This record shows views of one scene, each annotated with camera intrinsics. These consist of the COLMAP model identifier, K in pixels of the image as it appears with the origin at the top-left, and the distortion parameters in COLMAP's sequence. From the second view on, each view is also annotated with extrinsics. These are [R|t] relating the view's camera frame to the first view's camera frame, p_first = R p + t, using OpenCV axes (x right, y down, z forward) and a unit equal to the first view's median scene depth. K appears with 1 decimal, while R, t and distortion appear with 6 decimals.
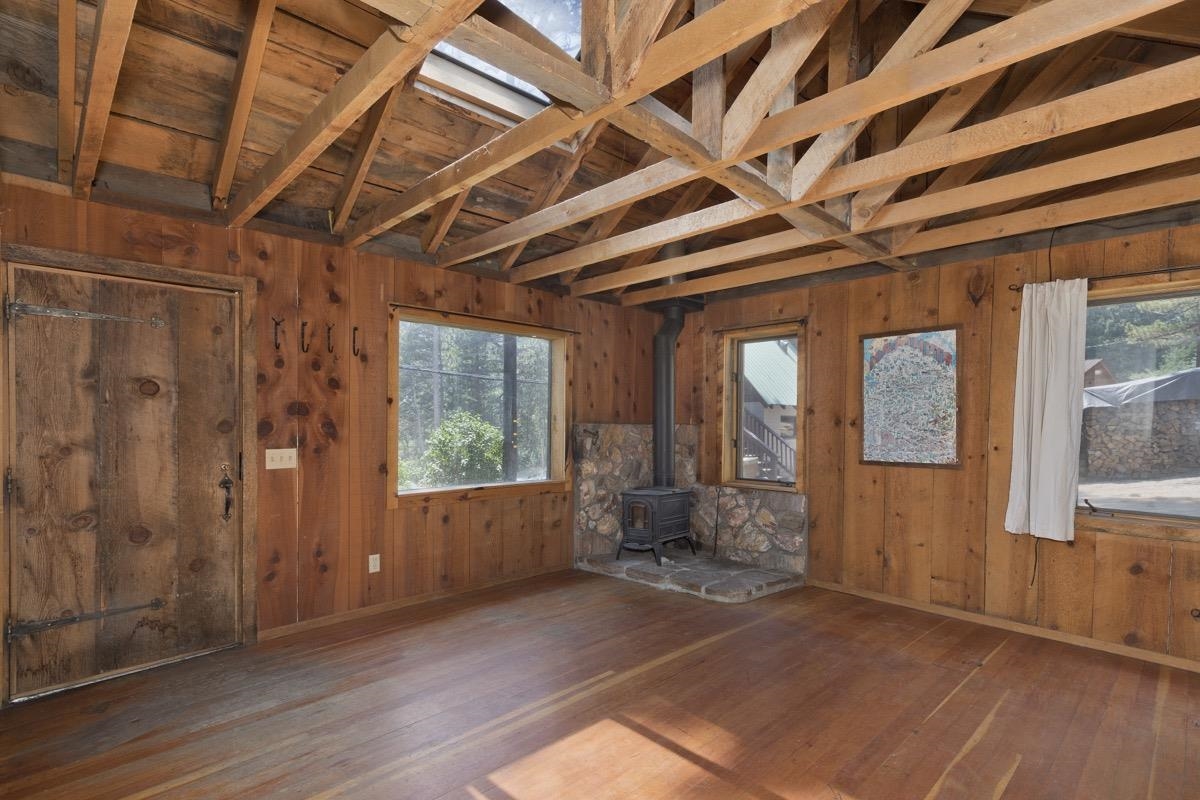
lens RADIAL K [[571.0, 0, 600.0], [0, 571.0, 400.0], [0, 0, 1]] dist [0.000534, -0.000883]
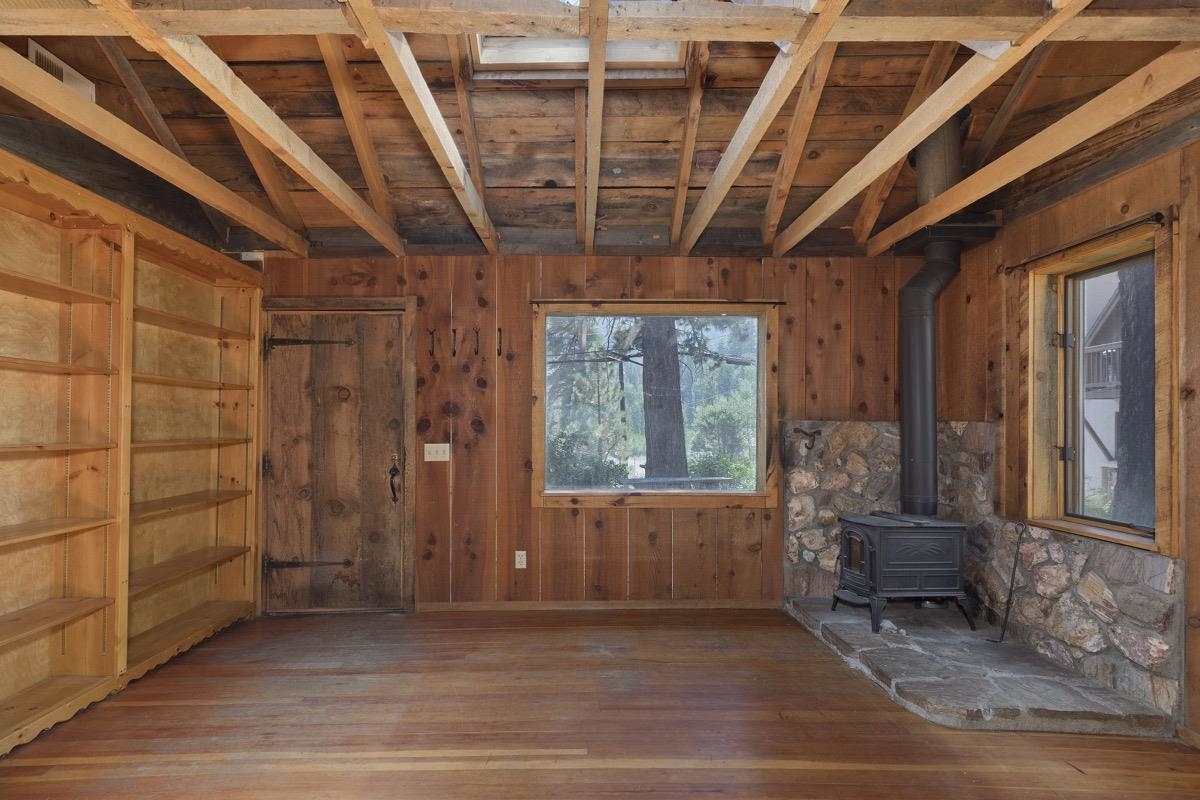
lens RADIAL K [[587.3, 0, 597.4], [0, 587.3, 393.9], [0, 0, 1]] dist [0.000660, -0.000499]
pose [[0.729967, -0.037264, -0.682466, 0.356264], [0.029726, 0.999299, -0.022769, 0.017820], [0.682835, -0.003666, 0.730563, 0.282789]]
